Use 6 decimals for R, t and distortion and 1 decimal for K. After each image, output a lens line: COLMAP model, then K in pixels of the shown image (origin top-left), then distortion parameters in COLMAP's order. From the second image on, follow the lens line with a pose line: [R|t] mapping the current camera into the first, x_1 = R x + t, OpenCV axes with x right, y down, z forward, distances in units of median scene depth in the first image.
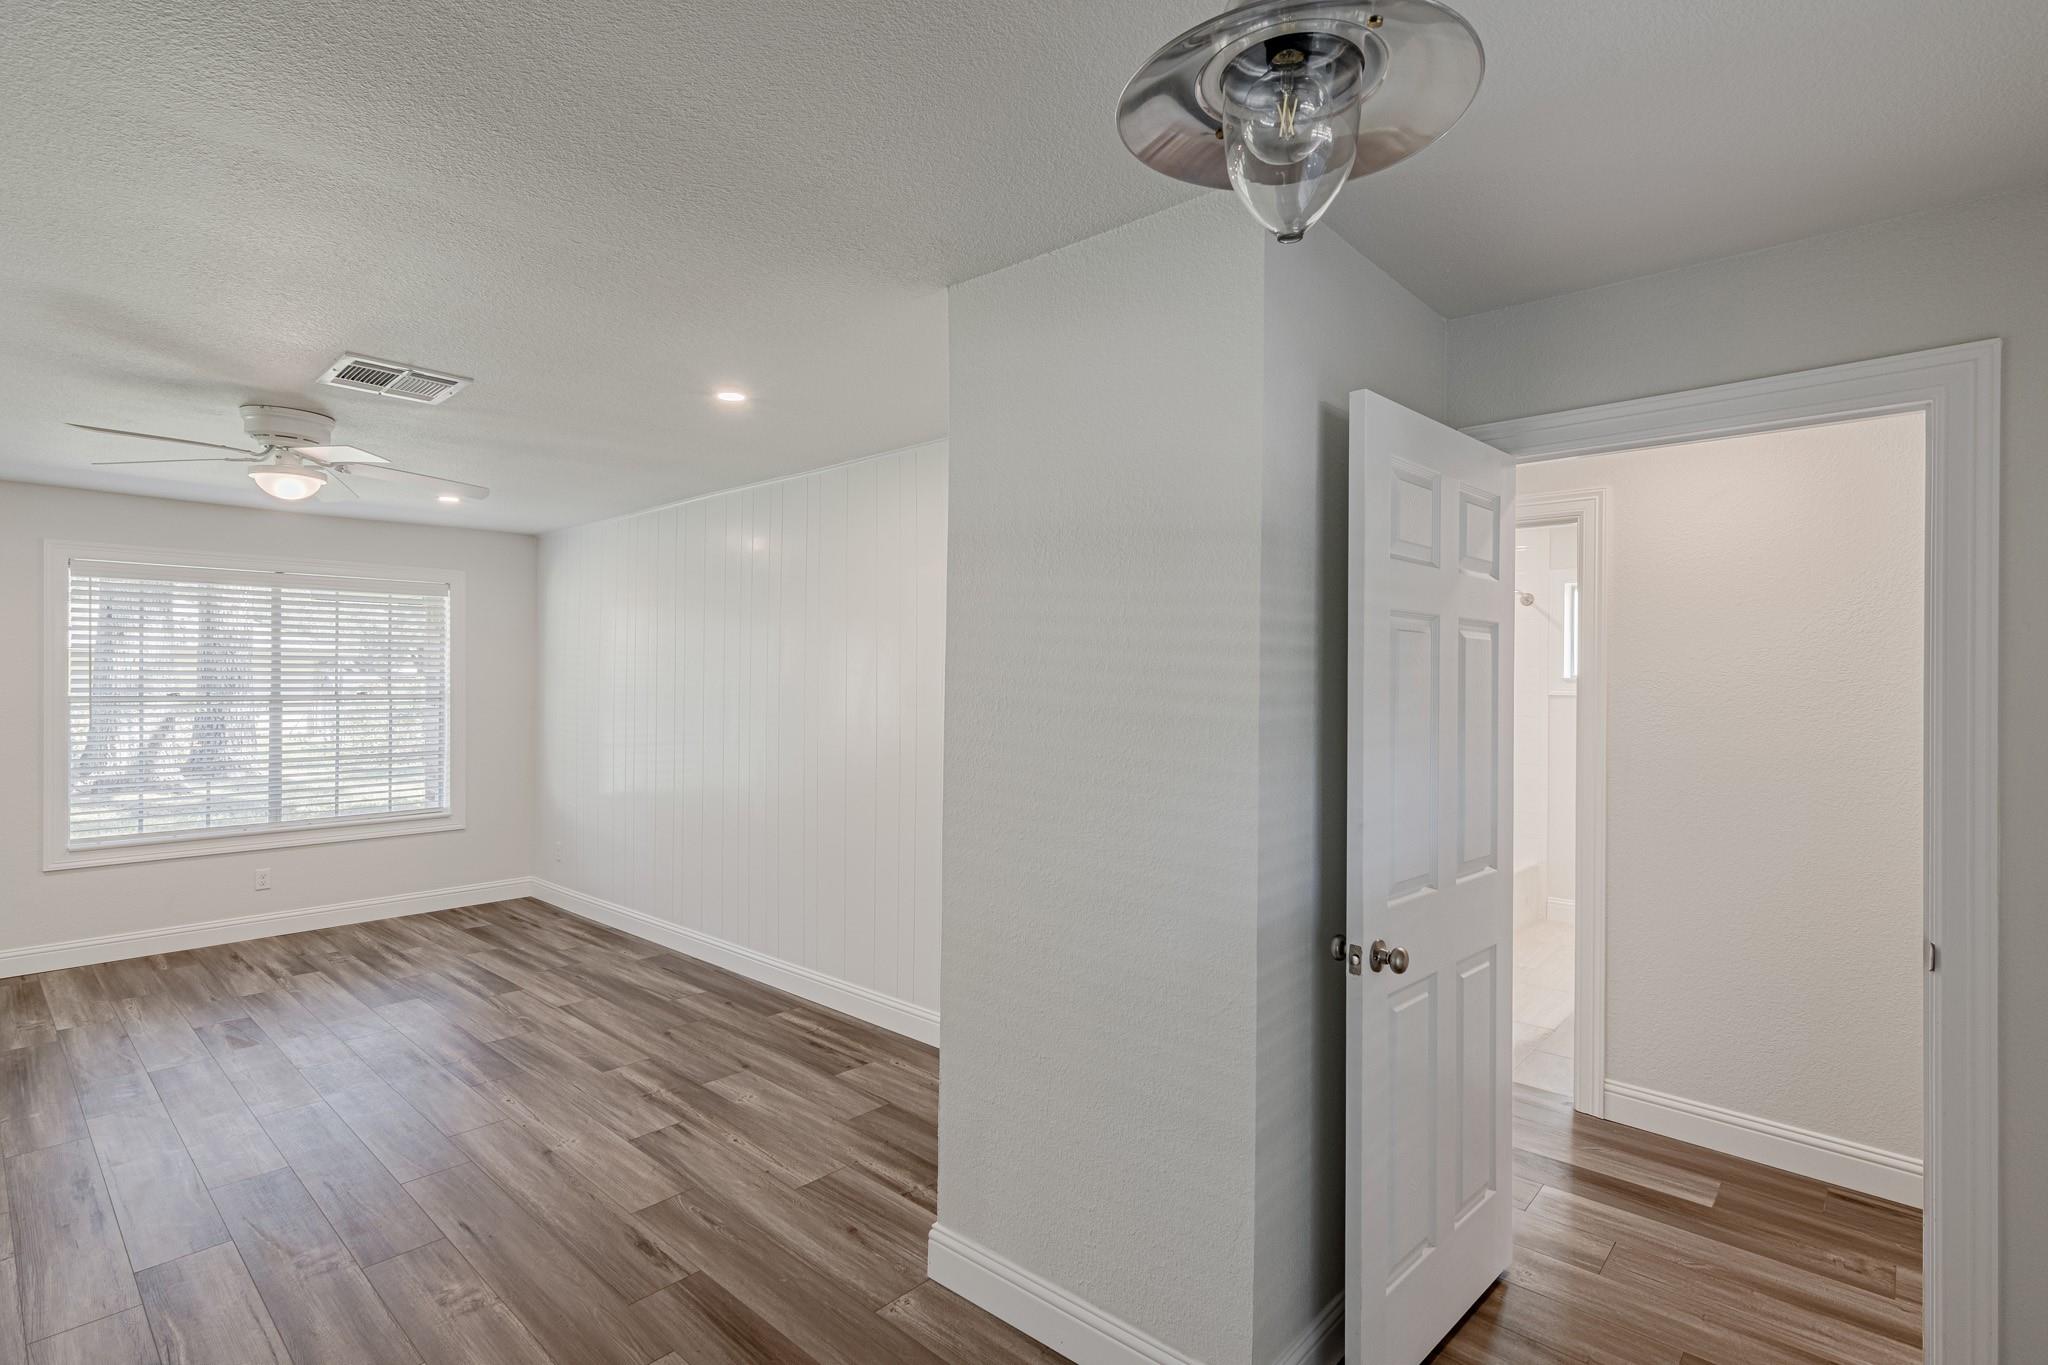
lens RADIAL K [[983.4, 0, 1018.7], [0, 983.4, 680.2], [0, 0, 1]] dist [-0.001392, 0.002263]
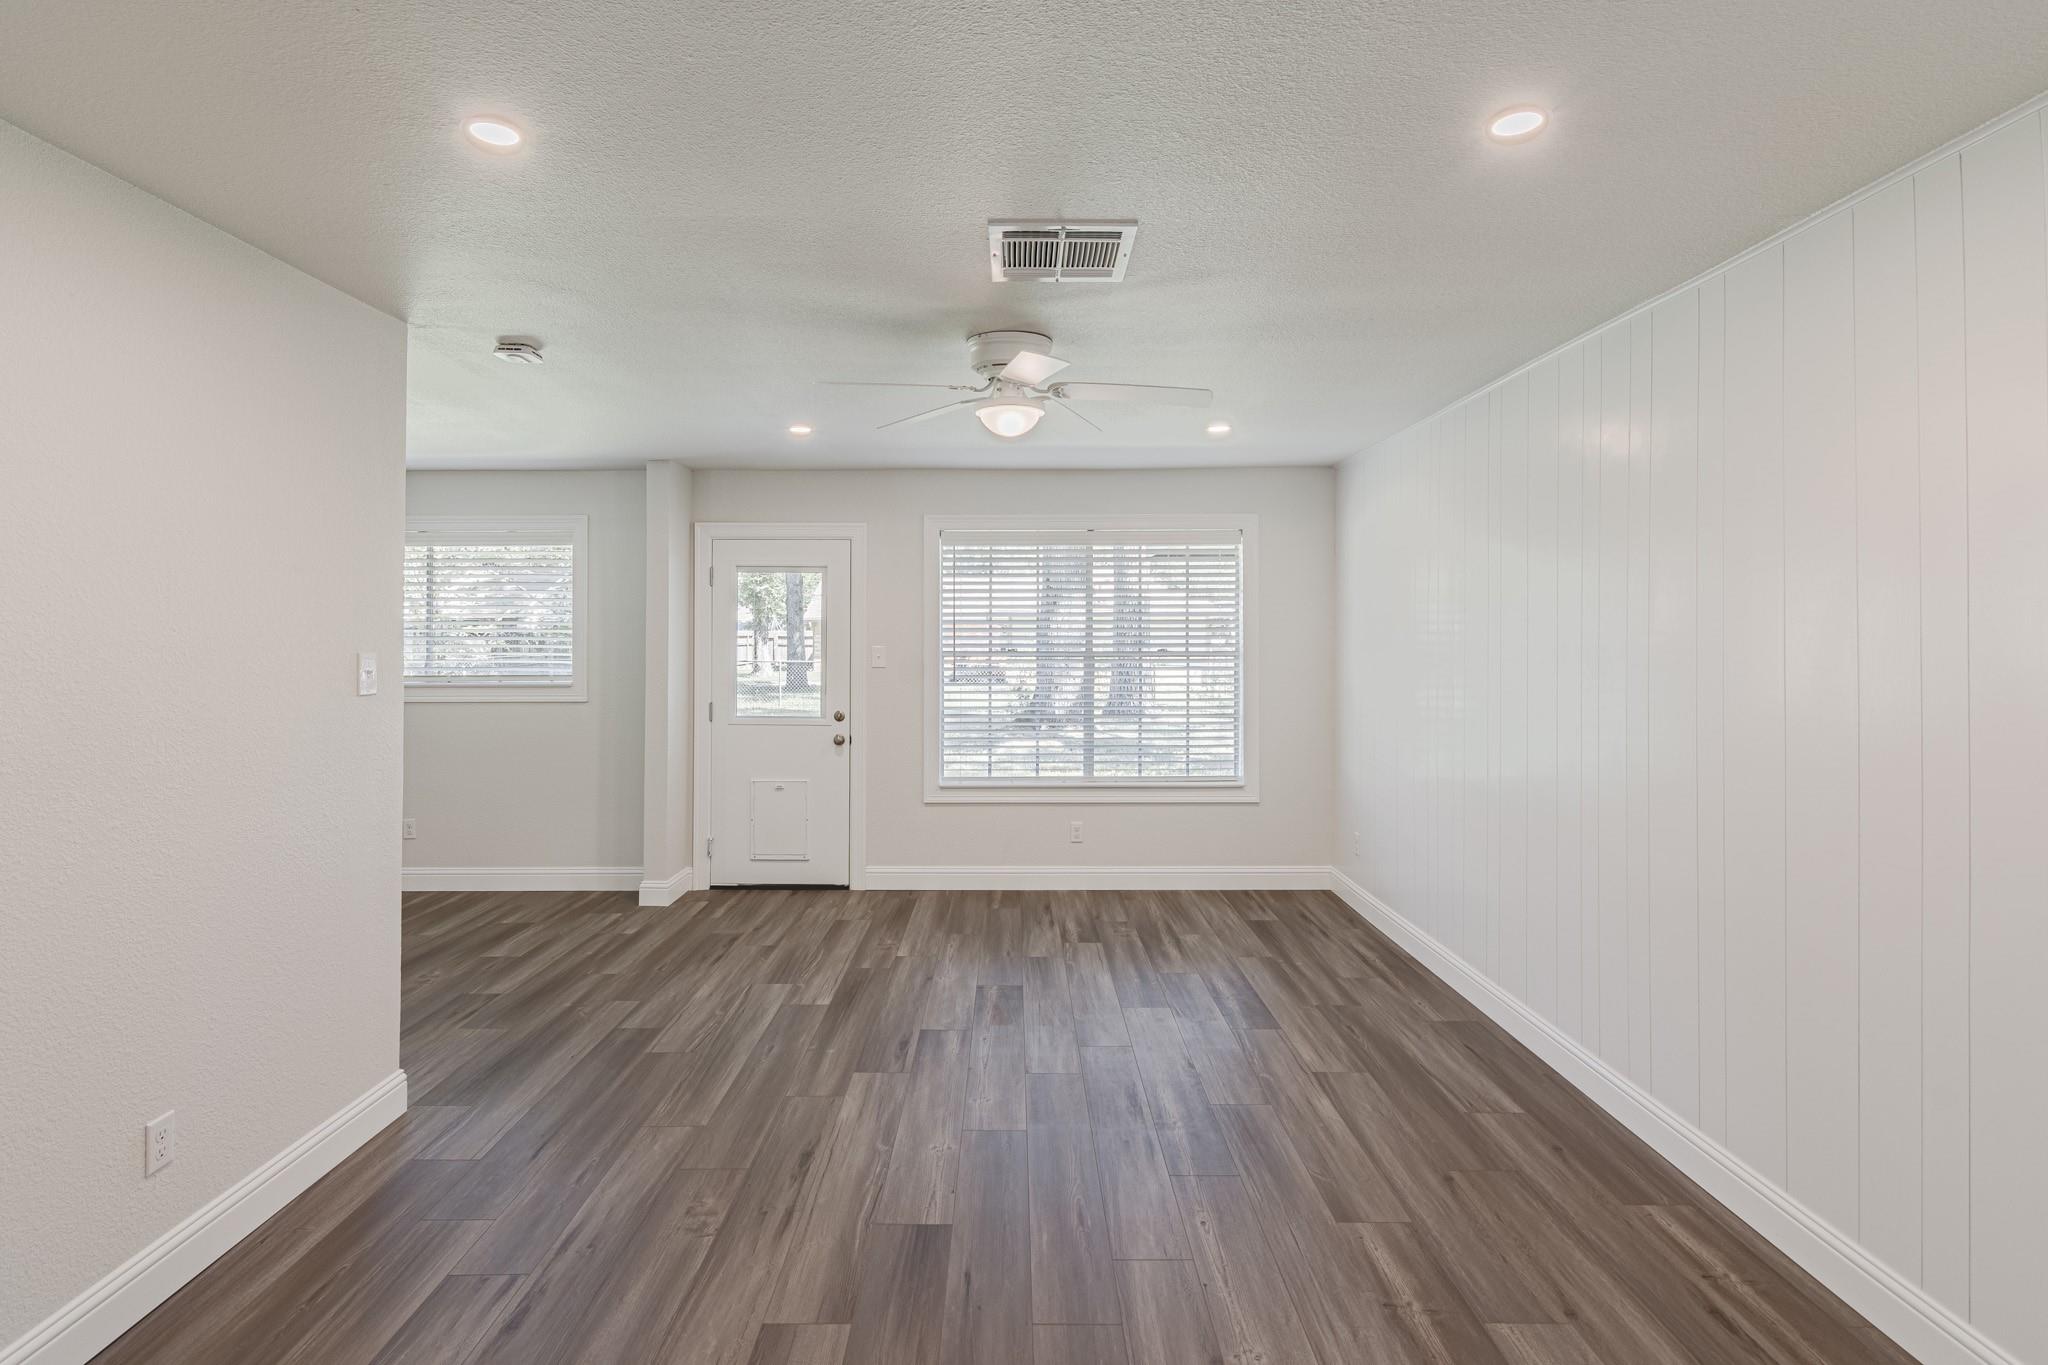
lens RADIAL K [[1012.2, 0, 1006.4], [0, 1012.2, 623.8], [0, 0, 1]] dist [0.000040, 0.000489]
pose [[0.671116, -0.011945, -0.741256, -0.051001], [0.003323, 0.999909, -0.013104, 0.000169], [0.741345, 0.006331, 0.671094, 0.319365]]
